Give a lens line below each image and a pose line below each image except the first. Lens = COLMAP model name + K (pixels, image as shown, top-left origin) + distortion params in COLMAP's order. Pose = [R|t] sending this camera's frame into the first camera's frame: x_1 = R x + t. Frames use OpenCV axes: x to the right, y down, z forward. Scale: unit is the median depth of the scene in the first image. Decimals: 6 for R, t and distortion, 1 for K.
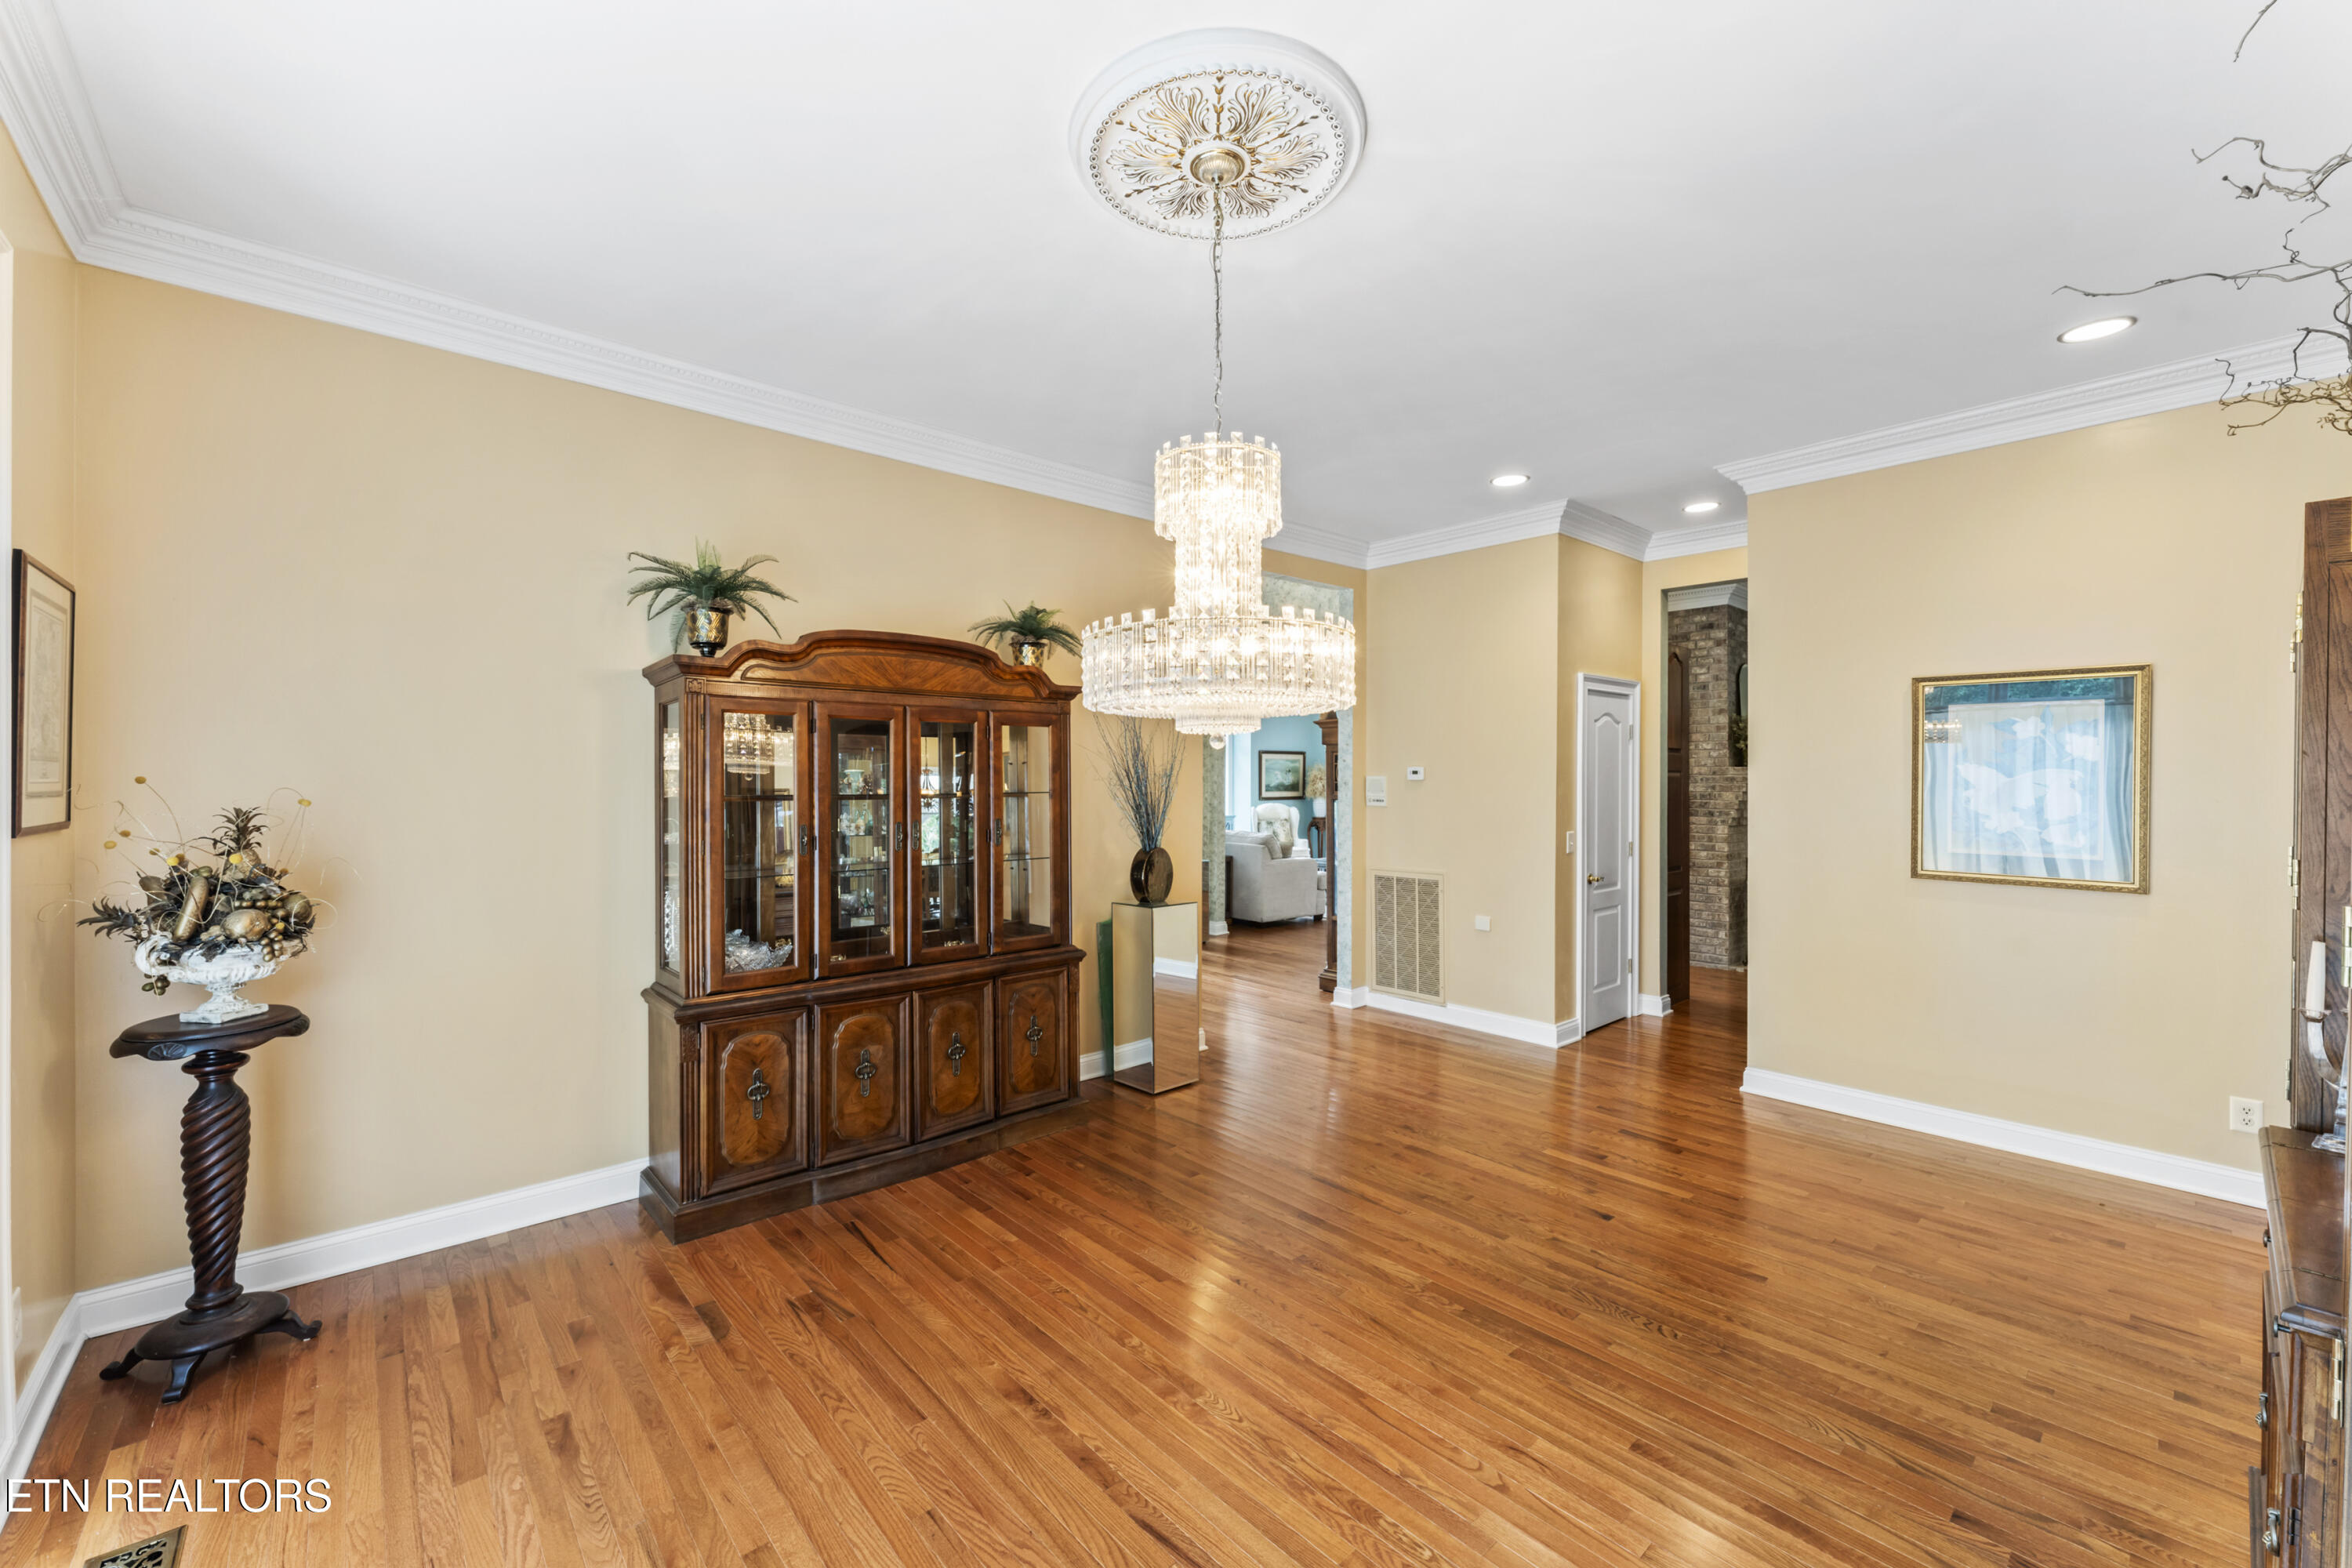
lens RADIAL K [[967.1, 0, 1164.2], [0, 967.1, 784.1], [0, 0, 1]] dist [0.011959, 0.000134]
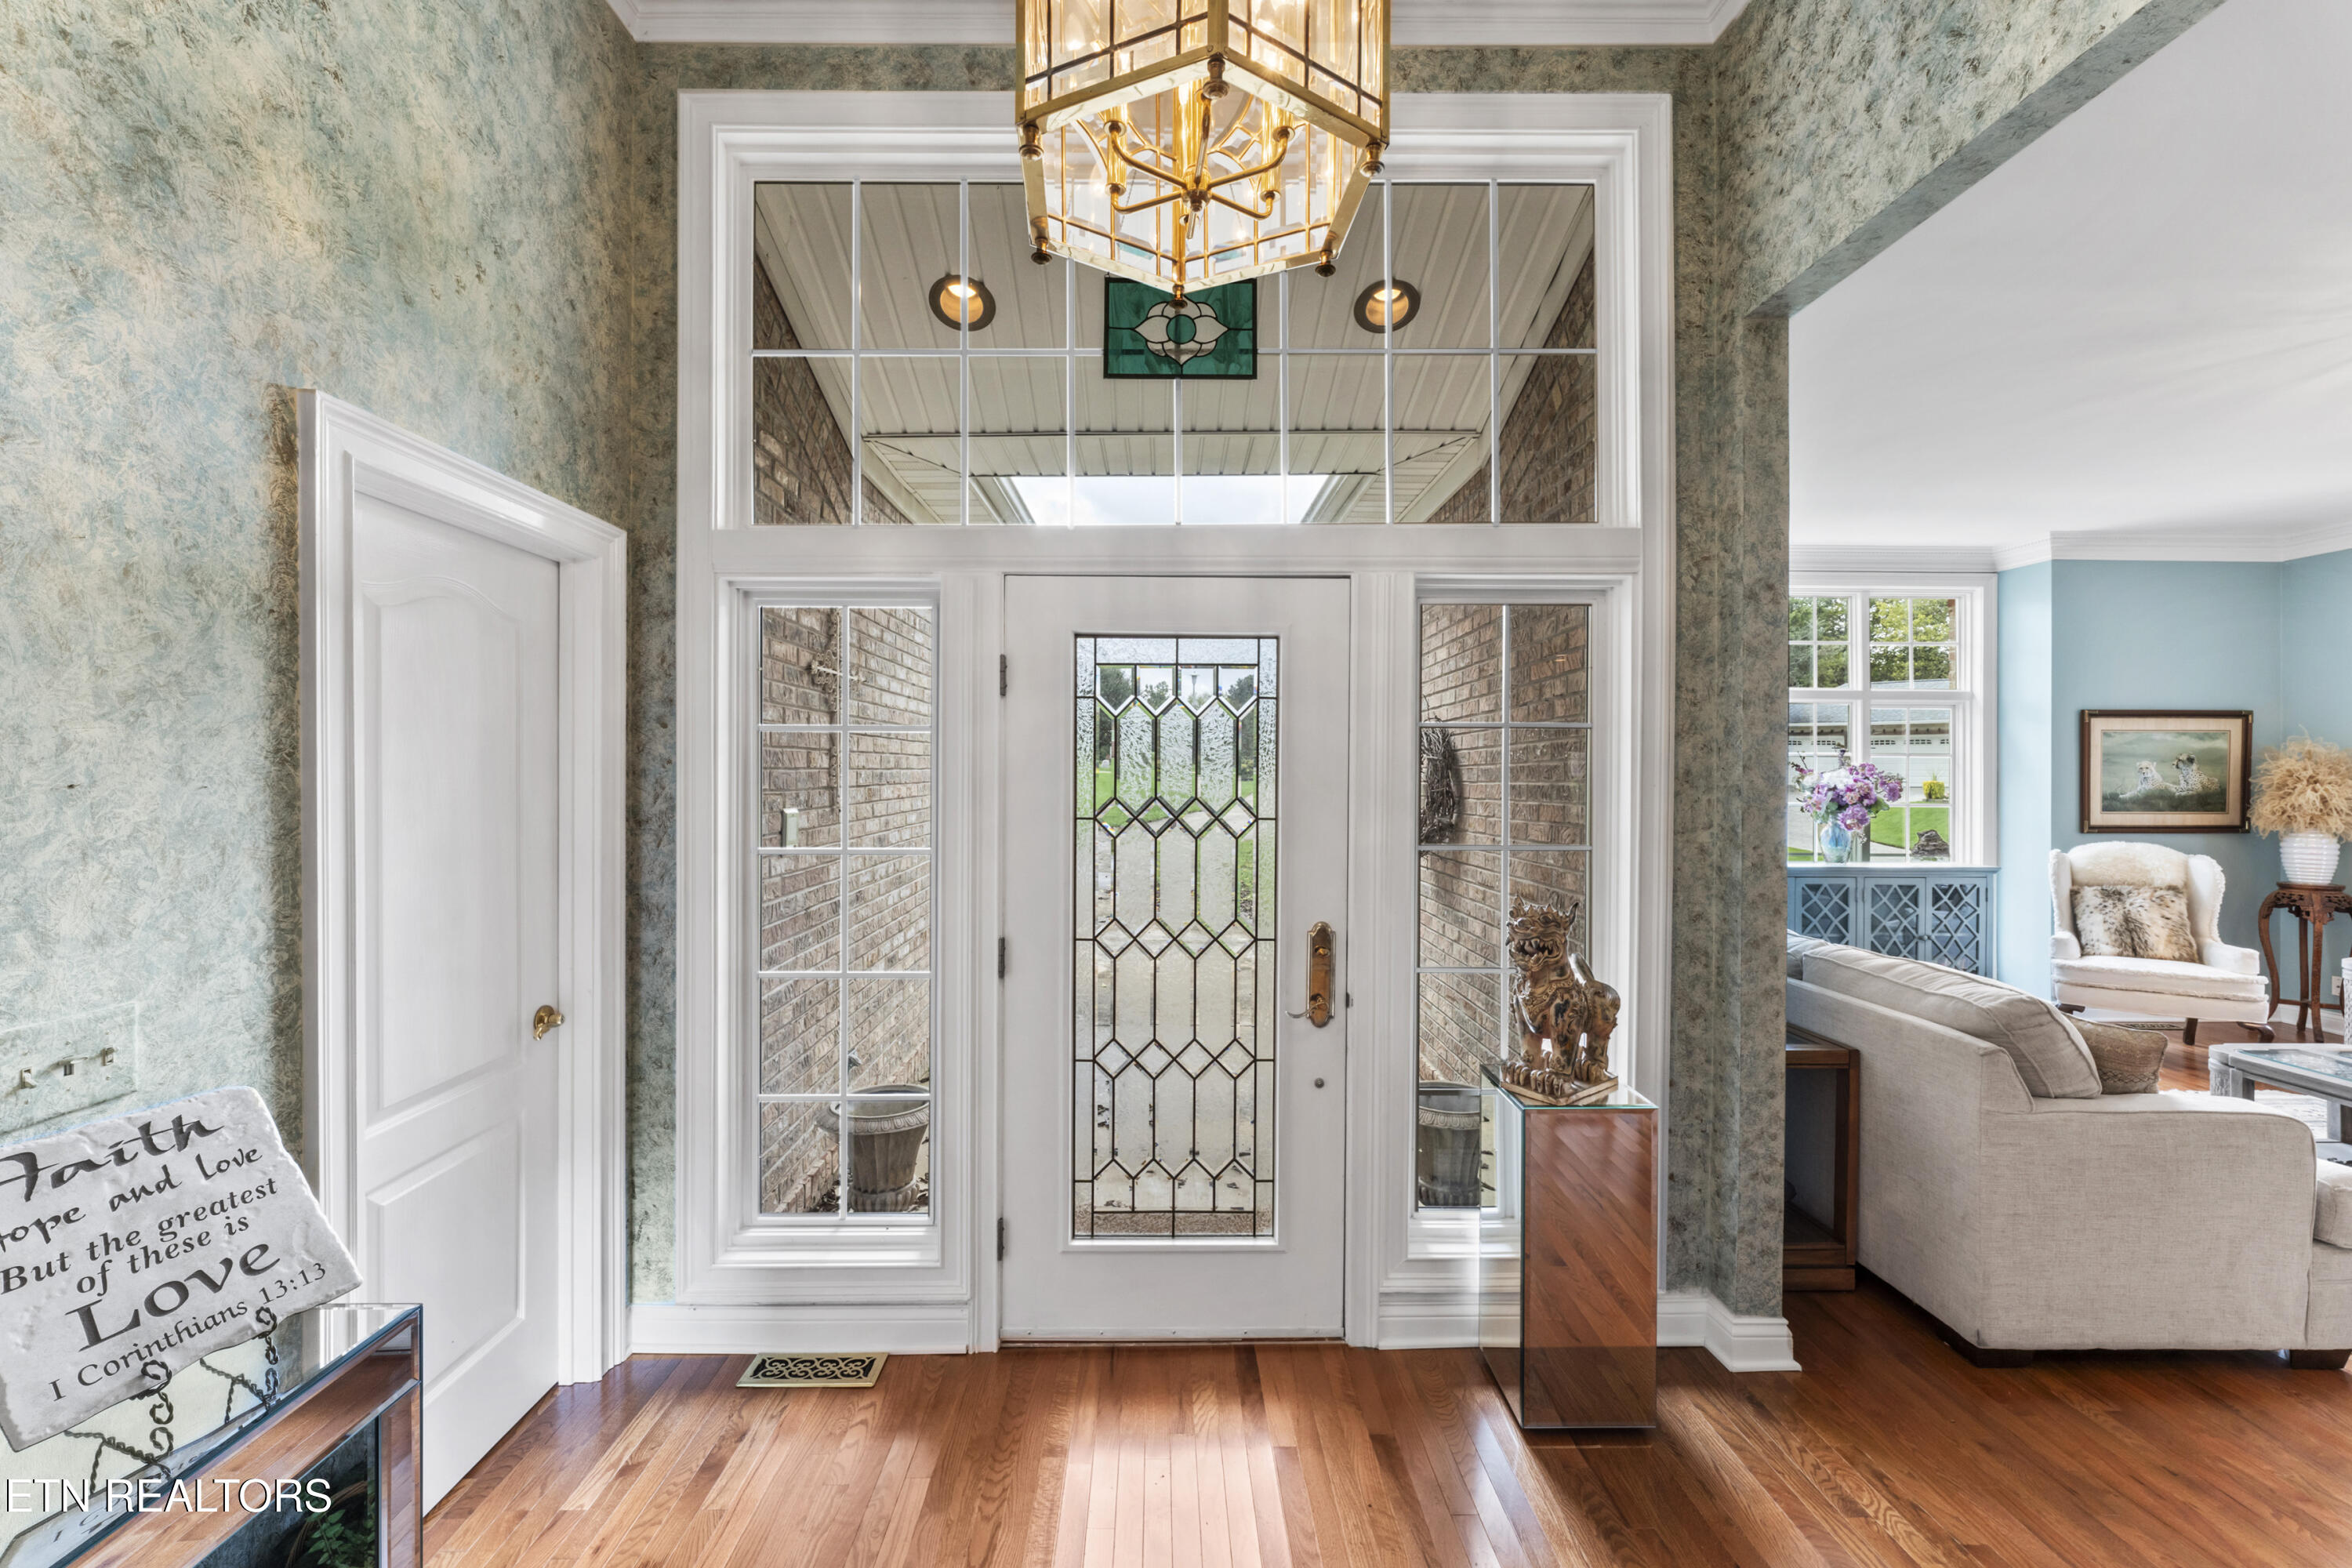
lens RADIAL K [[967.1, 0, 1182.2], [0, 967.1, 790.5], [0, 0, 1]] dist [0.011959, 0.000134]
pose [[0.776062, 0.004747, -0.630639, 0.064330], [-0.008004, 0.999965, -0.002323, 0.002916], [0.630606, 0.006851, 0.776073, 0.444945]]
